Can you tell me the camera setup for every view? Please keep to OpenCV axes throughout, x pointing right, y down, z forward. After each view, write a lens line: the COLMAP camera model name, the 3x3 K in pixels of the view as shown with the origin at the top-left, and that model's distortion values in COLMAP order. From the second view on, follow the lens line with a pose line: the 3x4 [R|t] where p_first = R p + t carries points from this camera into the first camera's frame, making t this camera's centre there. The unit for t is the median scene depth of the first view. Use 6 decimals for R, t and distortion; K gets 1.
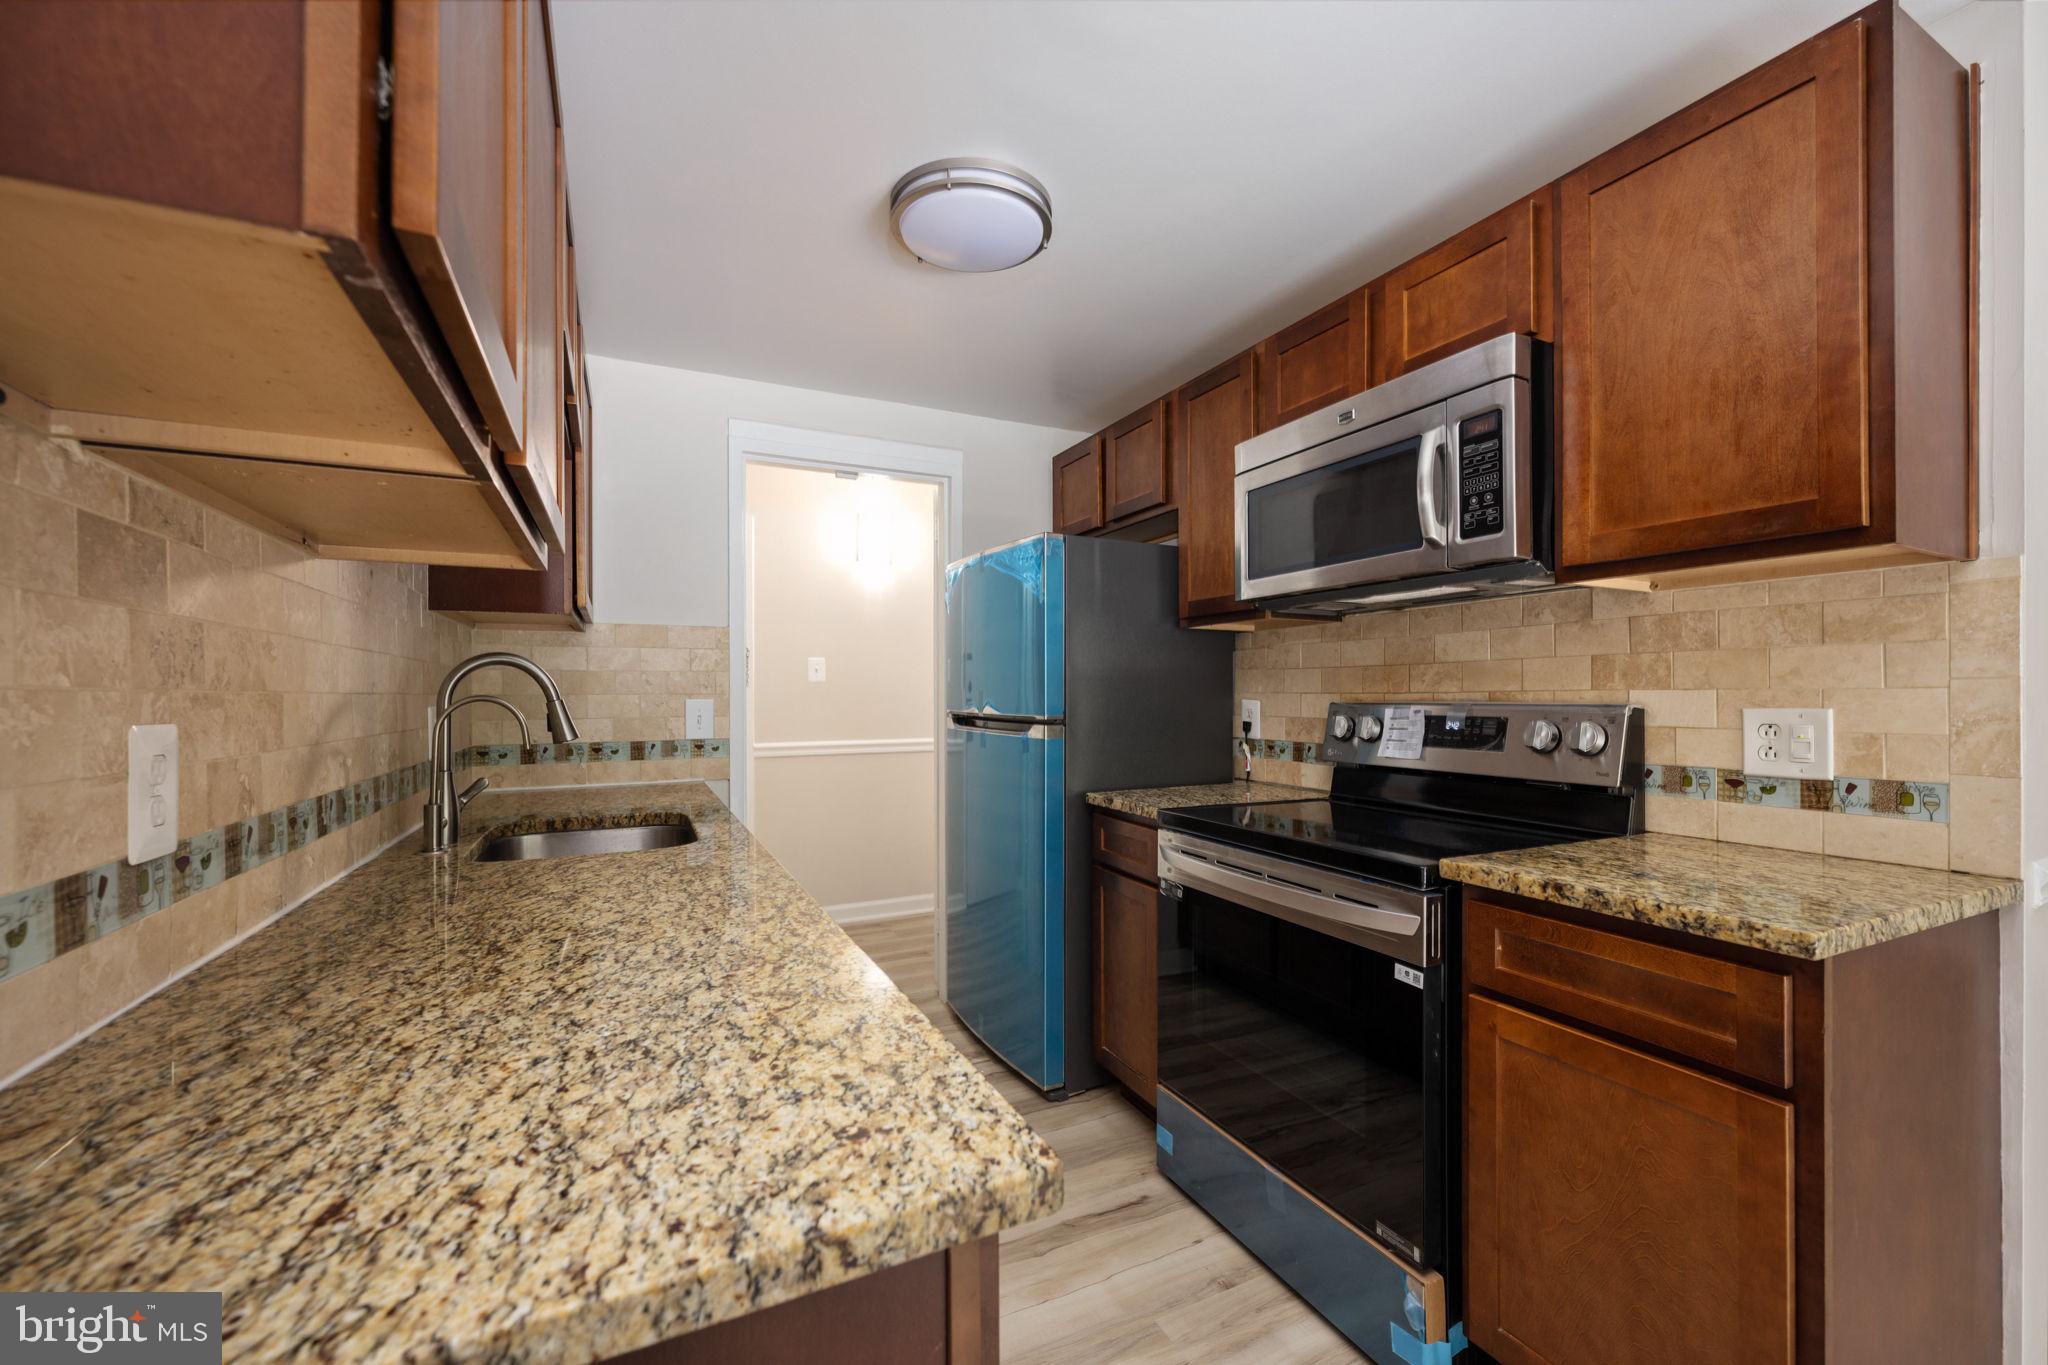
lens RADIAL K [[867.7, 0, 1069.5], [0, 867.7, 688.1], [0, 0, 1]] dist [-0.001120, 0.000013]
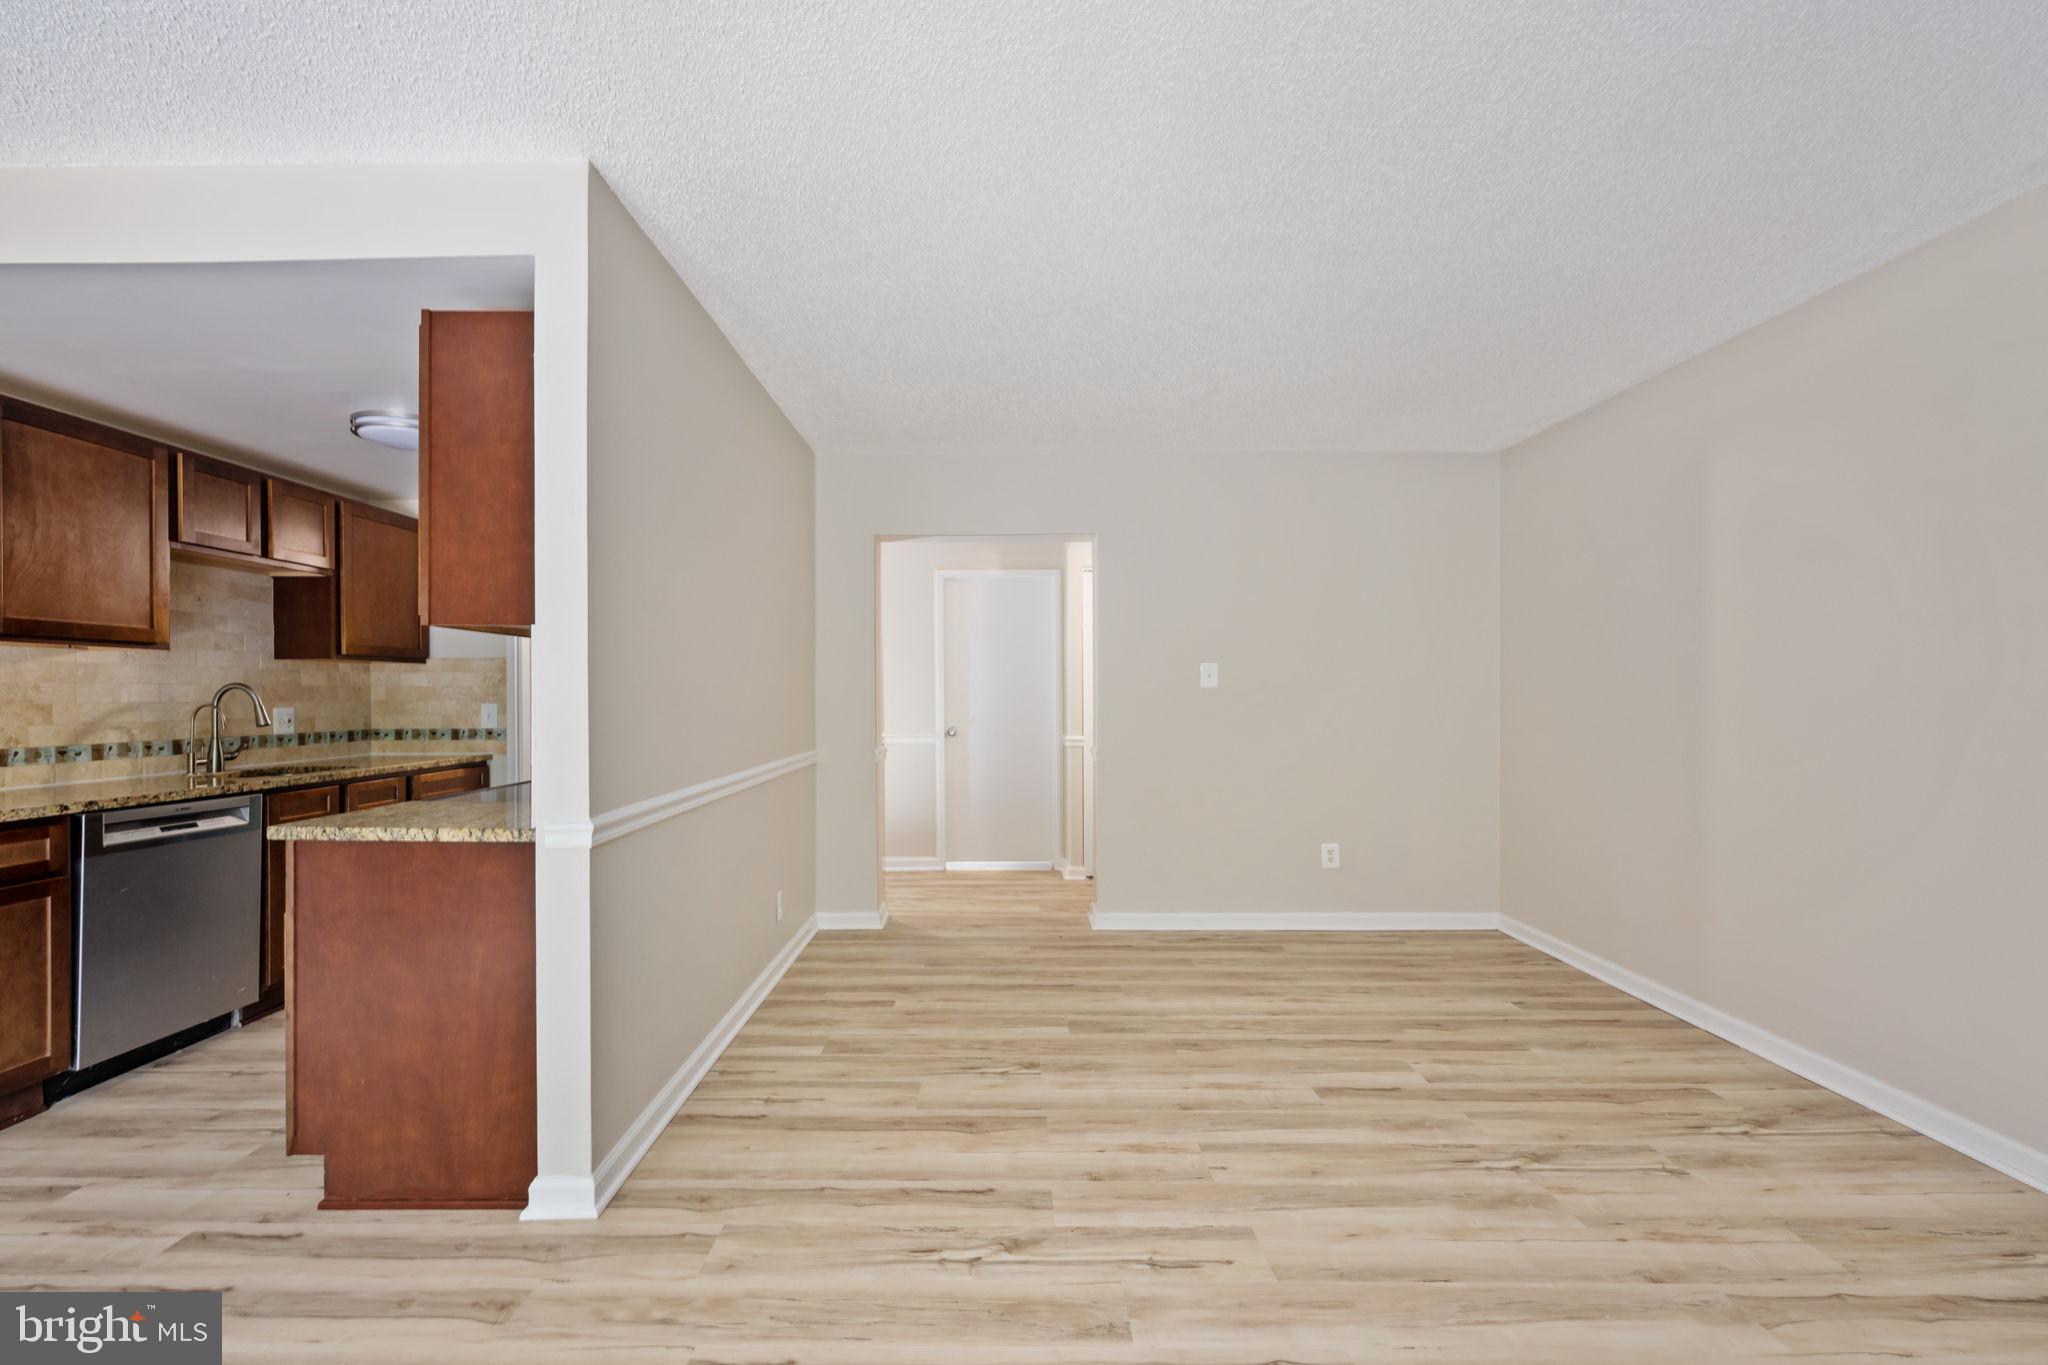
lens RADIAL K [[947.9, 0, 1049.2], [0, 947.9, 700.4], [0, 0, 1]] dist [-0.000050, 0.000125]
pose [[0.872857, 0.006659, -0.487930, 2.271837], [0.001596, 0.999863, 0.016501, -0.034698], [0.487973, -0.015181, 0.872727, -0.044090]]
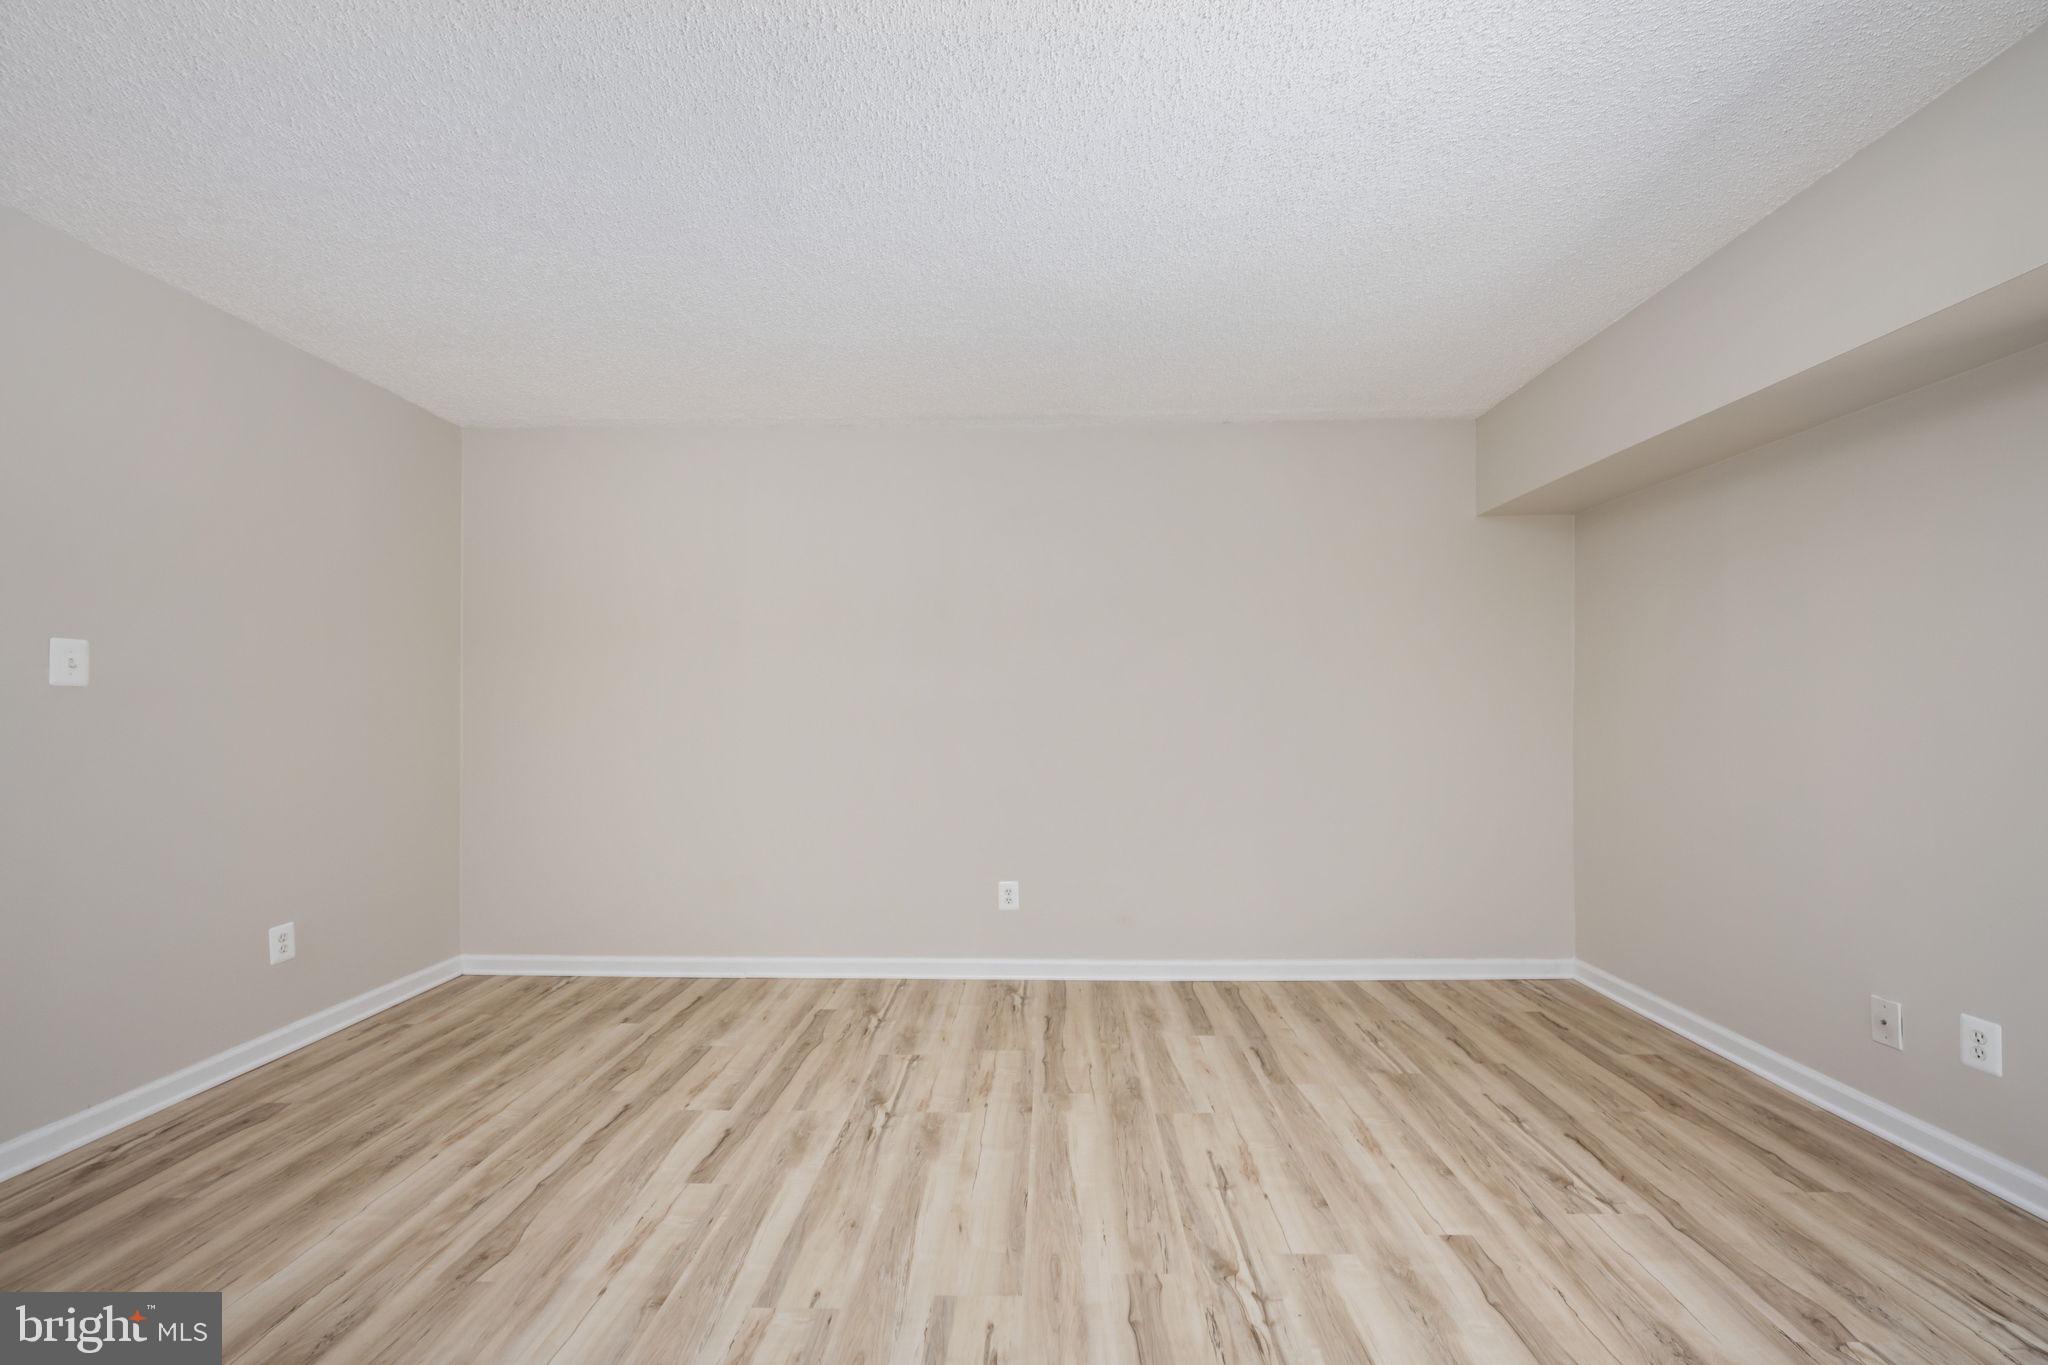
lens RADIAL K [[834.4, 0, 1050.4], [0, 834.4, 681.6], [0, 0, 1]] dist [0.000917, 0.000582]
pose [[0.472848, 0.036933, 0.880369, 0.908858], [-0.009856, 0.999280, -0.036628, 0.002968], [-0.881089, 0.008642, 0.472872, 0.666952]]
